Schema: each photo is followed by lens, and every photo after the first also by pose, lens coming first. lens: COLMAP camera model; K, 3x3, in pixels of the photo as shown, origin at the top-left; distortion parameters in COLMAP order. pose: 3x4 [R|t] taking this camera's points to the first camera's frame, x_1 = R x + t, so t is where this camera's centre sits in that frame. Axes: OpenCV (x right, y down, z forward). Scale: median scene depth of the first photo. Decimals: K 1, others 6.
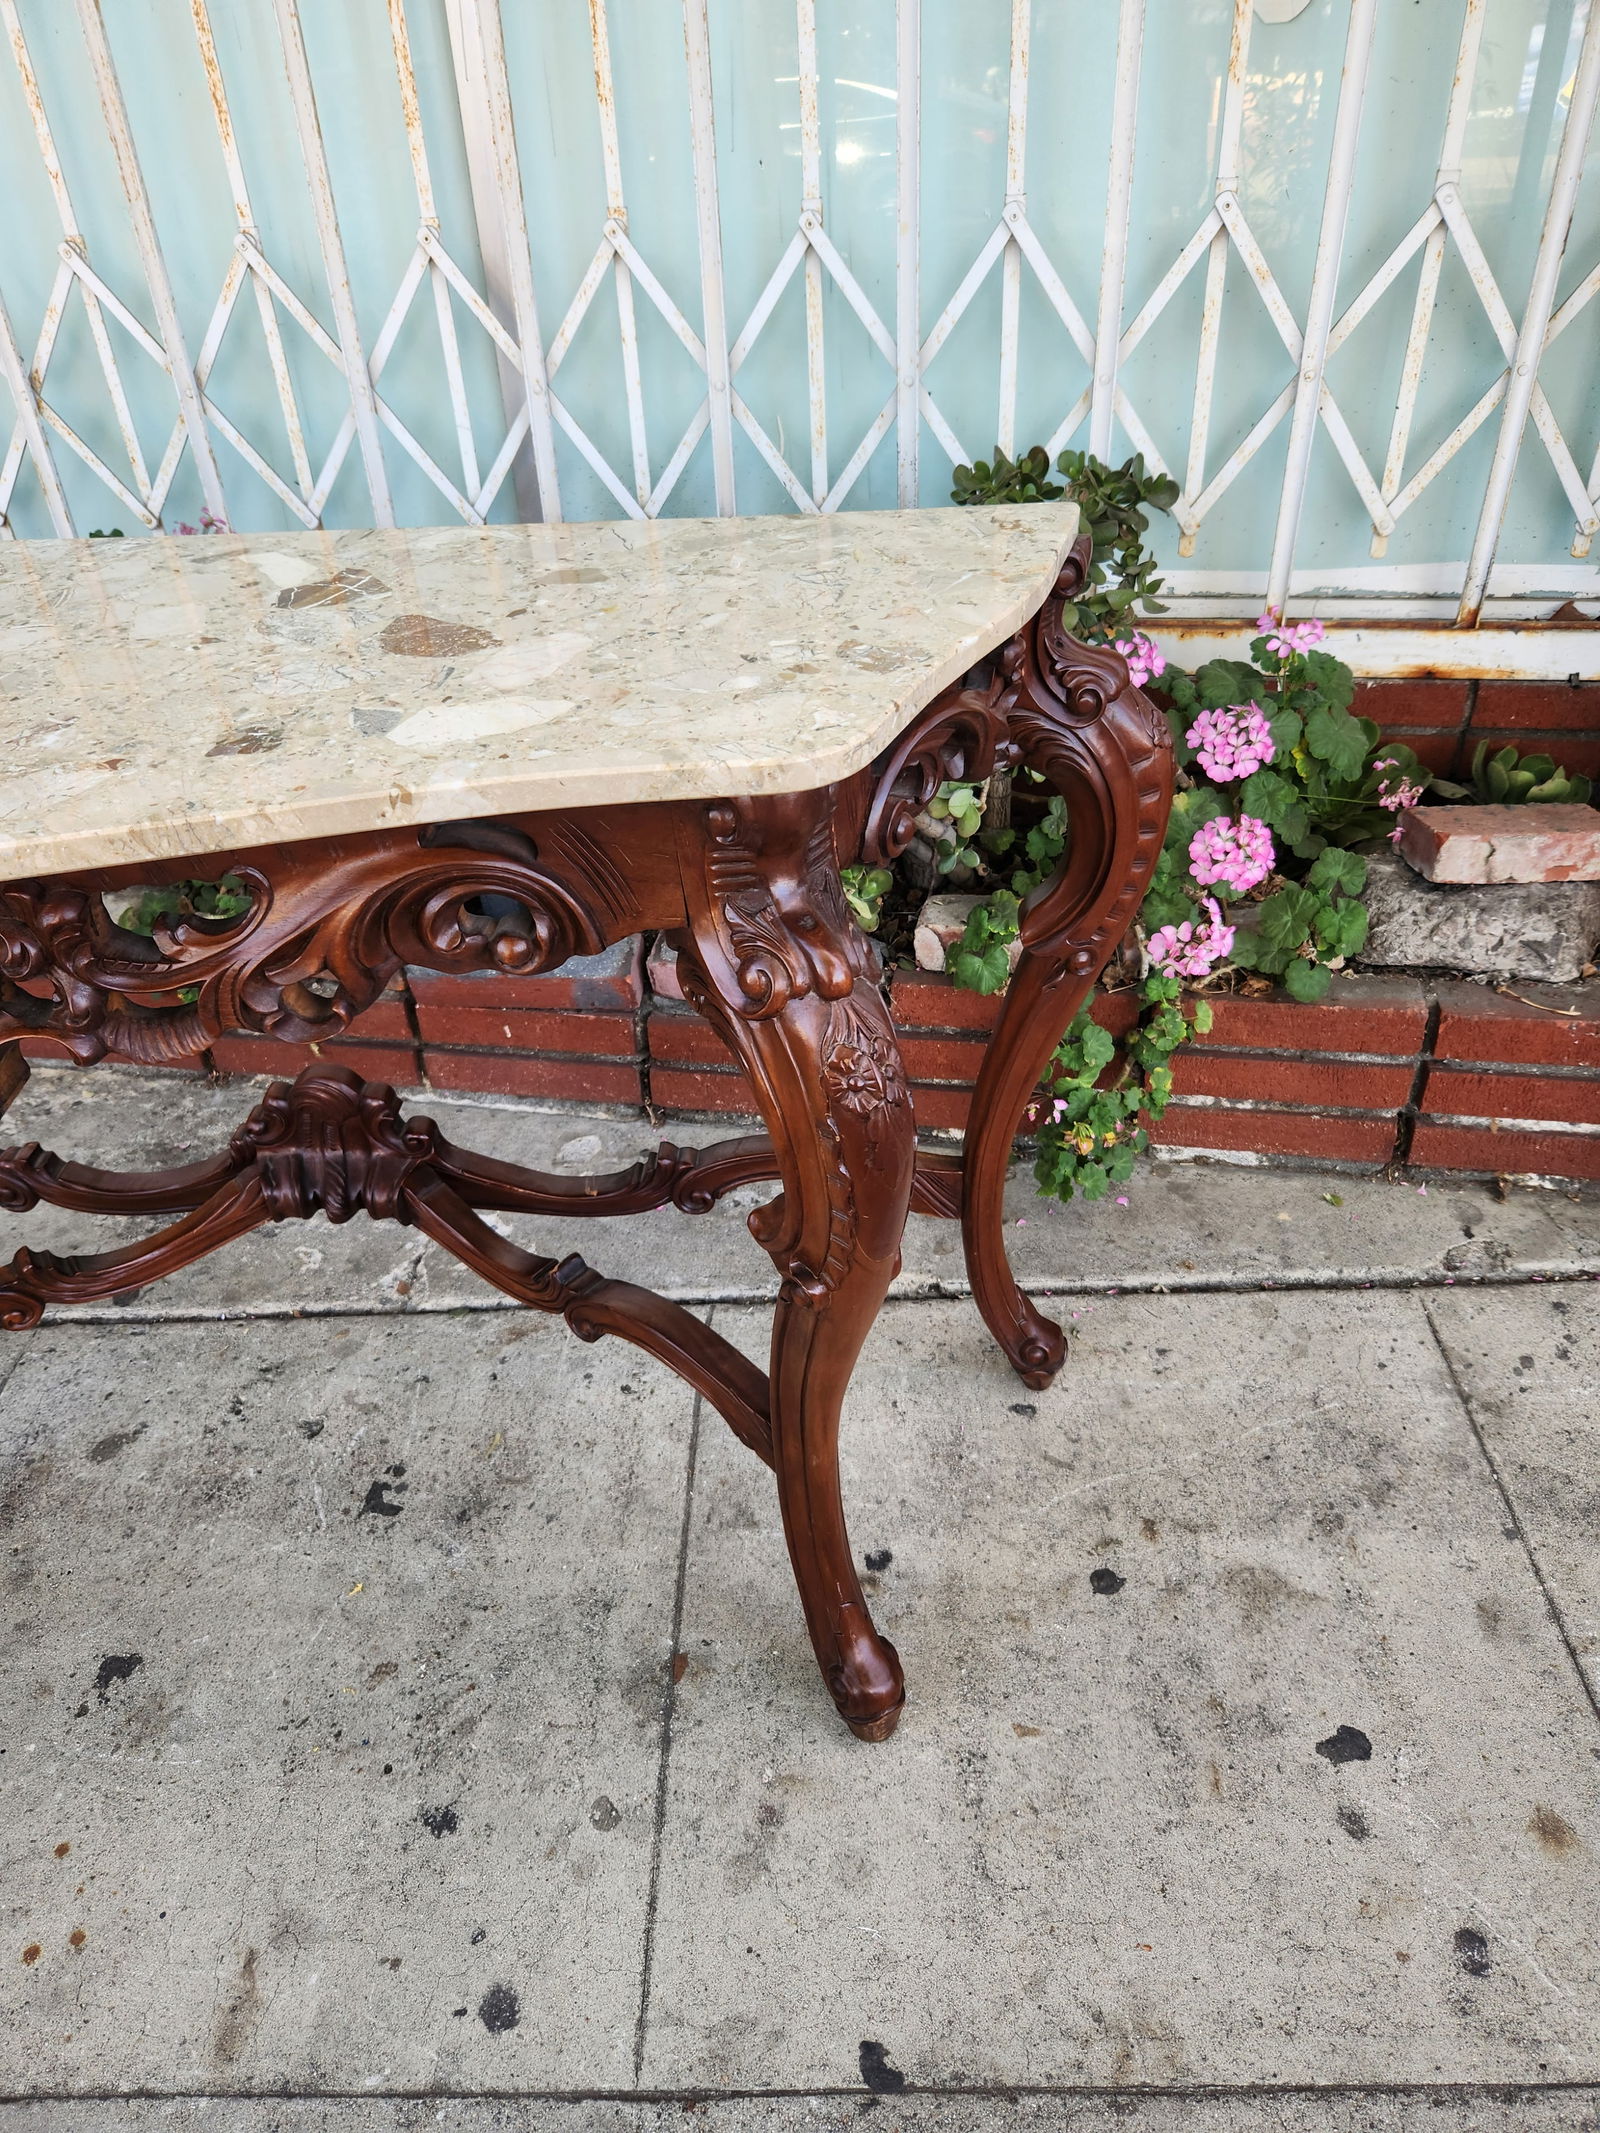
lens RADIAL K [[1430.2, 0, 778.9], [0, 1430.2, 1080.8], [0, 0, 1]] dist [0.063406, -0.053332]
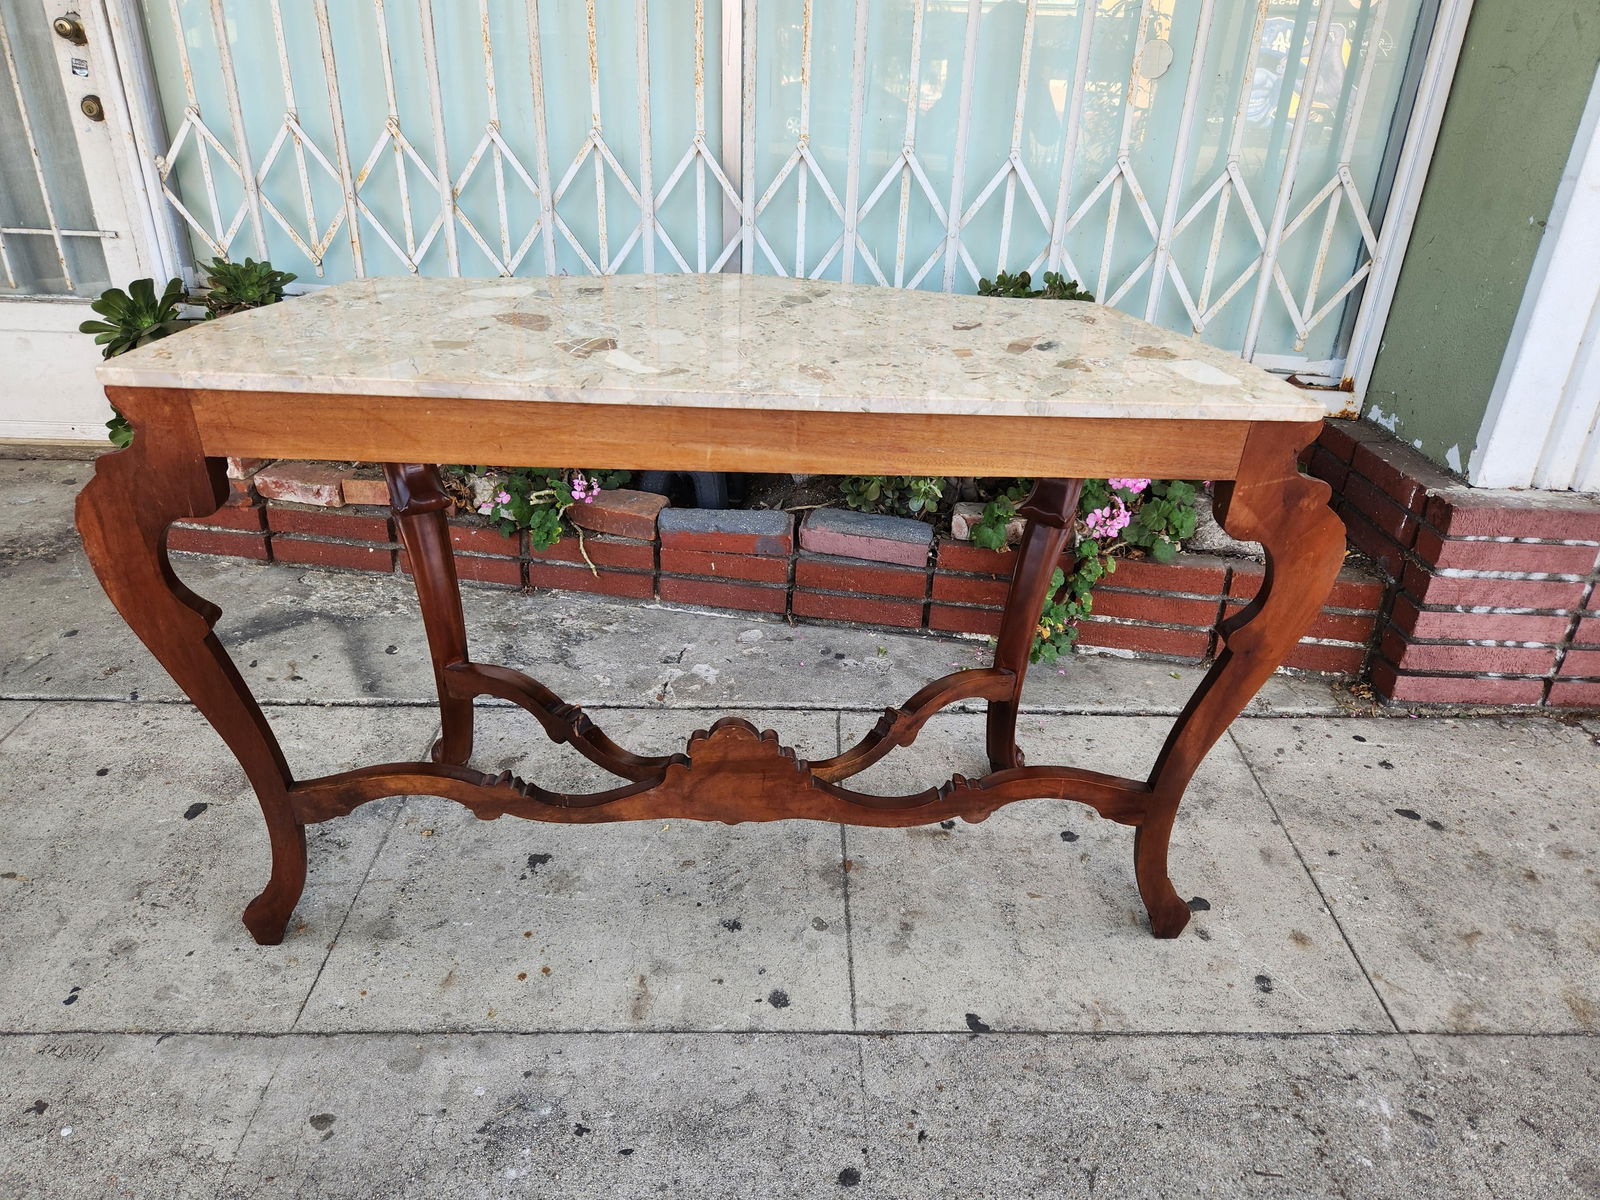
lens RADIAL K [[1072.8, 0, 806.9], [0, 1072.8, 596.6], [0, 0, 1]] dist [0.063406, -0.053332]
pose [[0.995235, 0.057985, 0.078384, -0.220654], [-0.046505, 0.988905, -0.141084, 0.228120], [-0.085695, 0.136767, 0.986890, -0.367780]]
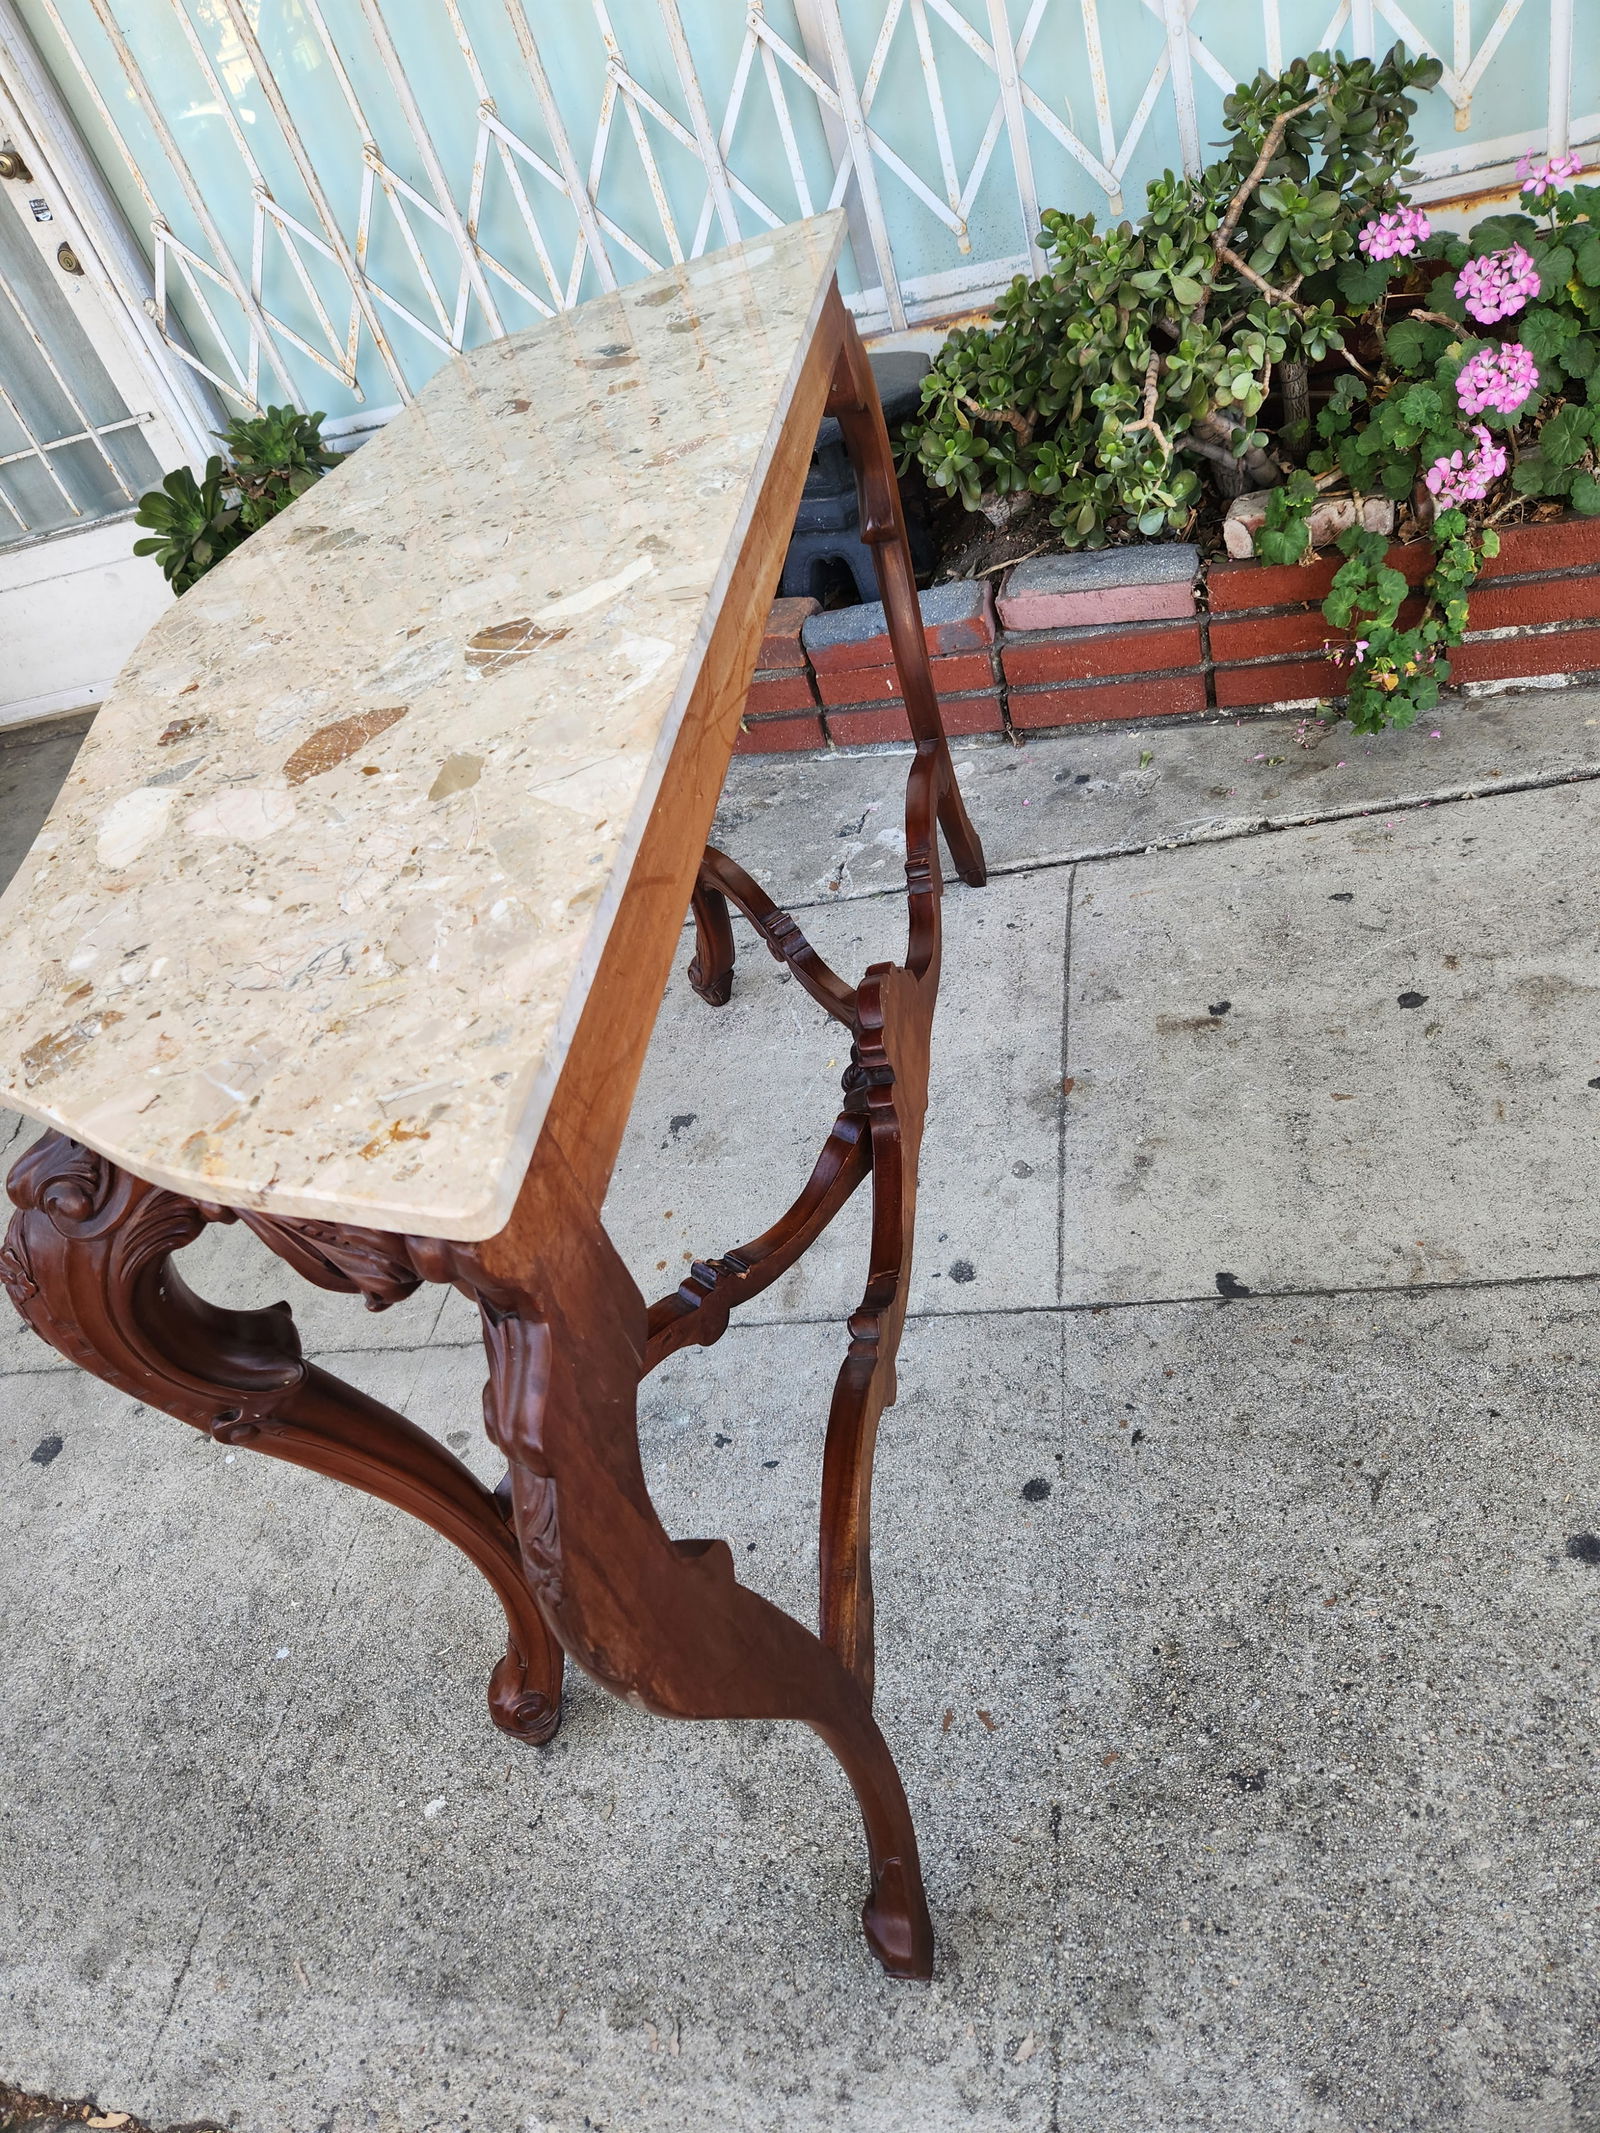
lens RADIAL K [[1430.2, 0, 777.7], [0, 1430.2, 1045.8], [0, 0, 1]] dist [0.063406, -0.053332]
pose [[0.957746, -0.090797, -0.272907, 0.035500], [0.120235, 0.988368, 0.093124, 0.184637], [0.261277, -0.122003, 0.957523, -0.313178]]
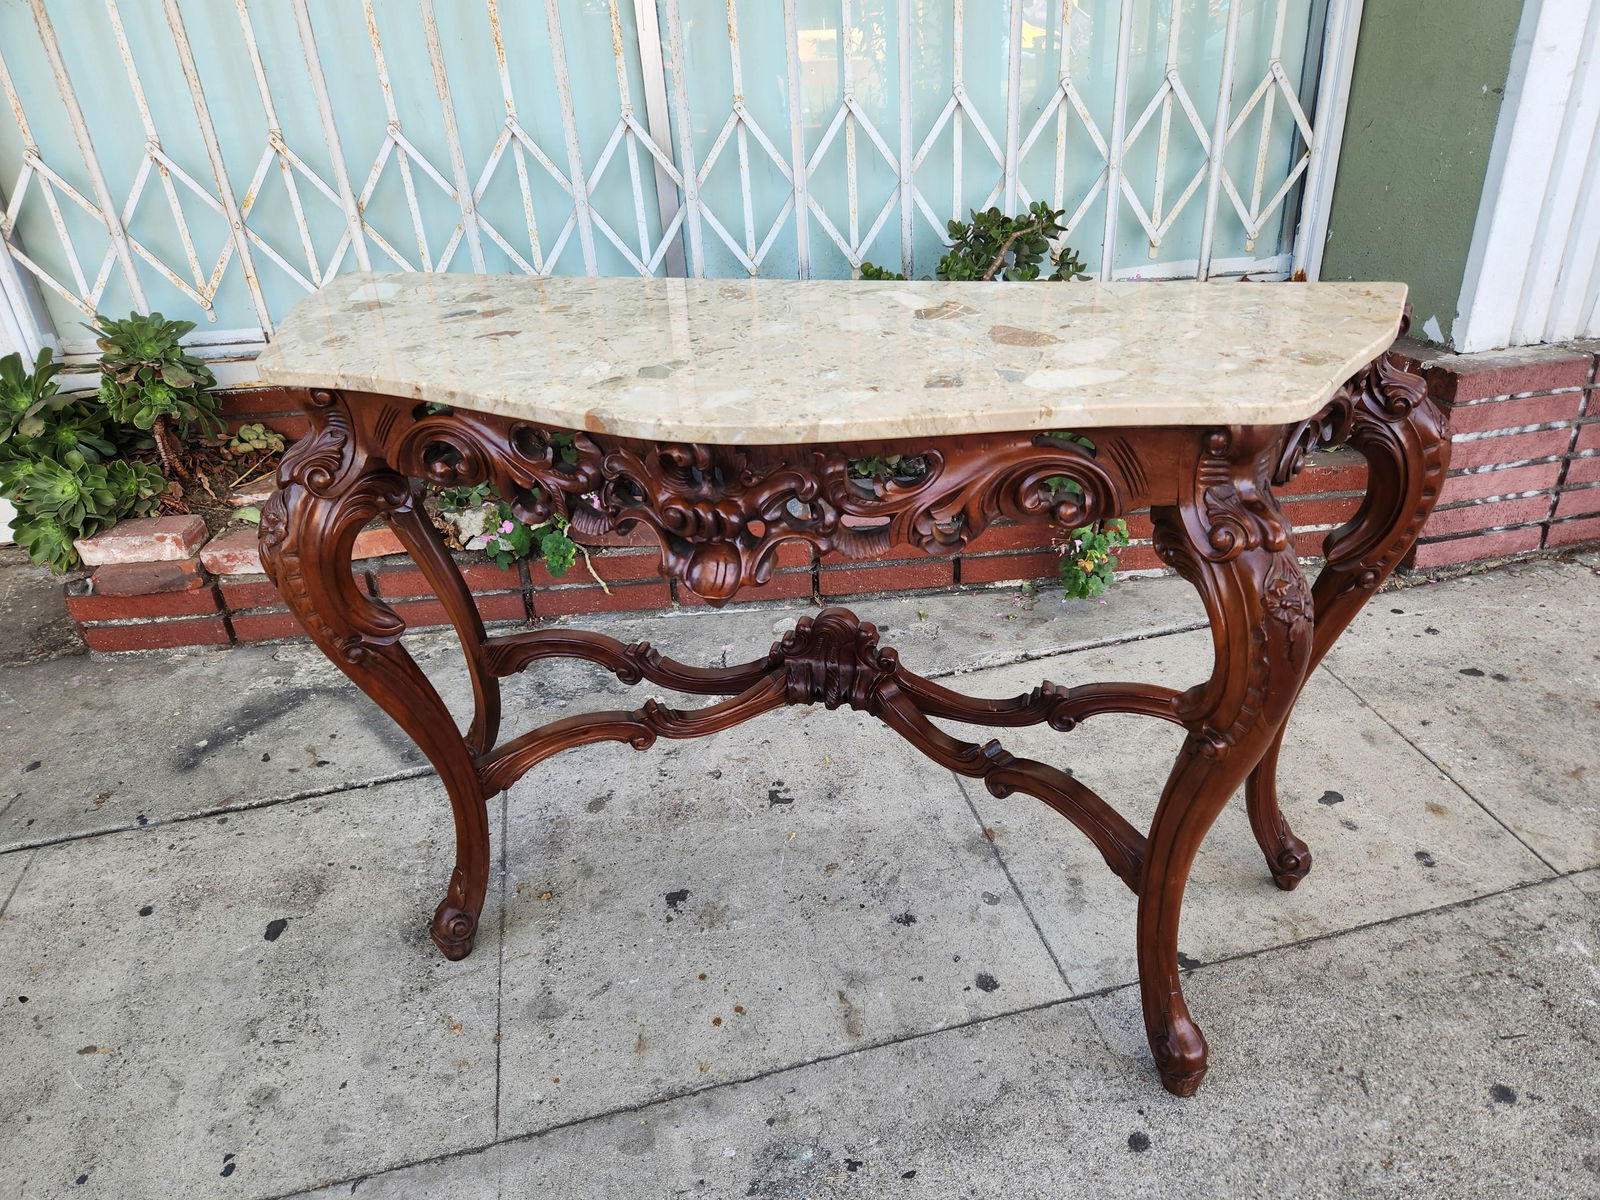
lens RADIAL K [[1072.8, 0, 799.7], [0, 1072.8, 604.8], [0, 0, 1]] dist [0.063406, -0.053332]
pose [[0.967886, -0.126961, 0.216976, -0.490300], [0.152611, 0.982606, -0.105807, 0.200453], [-0.199768, 0.135522, 0.970426, -0.269929]]
